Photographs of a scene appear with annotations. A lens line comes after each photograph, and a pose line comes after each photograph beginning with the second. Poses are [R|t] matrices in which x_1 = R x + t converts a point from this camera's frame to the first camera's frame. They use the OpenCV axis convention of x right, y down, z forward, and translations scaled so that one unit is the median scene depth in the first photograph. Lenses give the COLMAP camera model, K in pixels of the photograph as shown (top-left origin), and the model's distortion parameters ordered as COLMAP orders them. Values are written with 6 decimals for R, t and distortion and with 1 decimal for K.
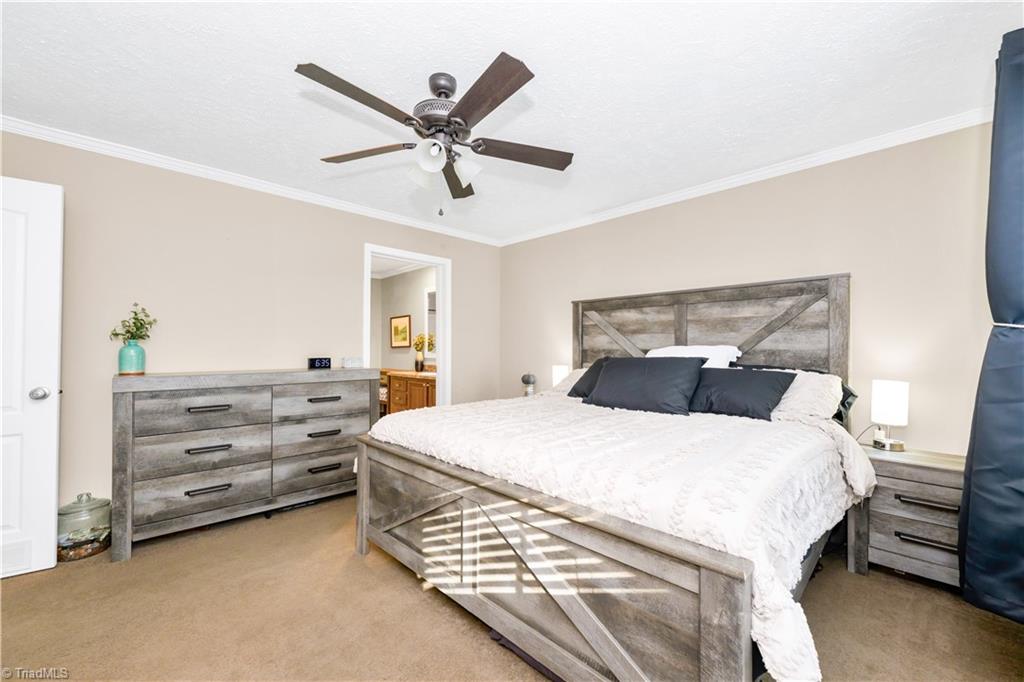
lens RADIAL K [[415.4, 0, 507.6], [0, 415.4, 346.4], [0, 0, 1]] dist [-0.000761, -0.000165]
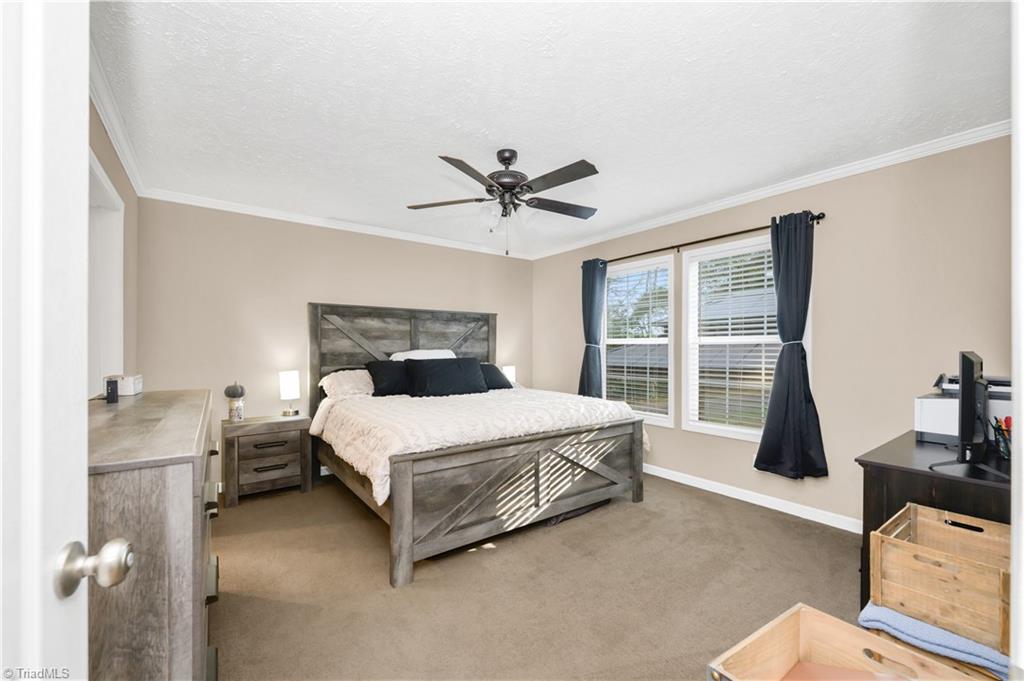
lens RADIAL K [[420.7, 0, 531.7], [0, 420.7, 346.9], [0, 0, 1]] dist [0.010358, -0.000066]
pose [[0.103731, 0.000586, 0.994605, -1.285668], [-0.008427, 0.999964, 0.000289, -0.019584], [-0.994570, -0.008412, 0.103732, 0.667840]]
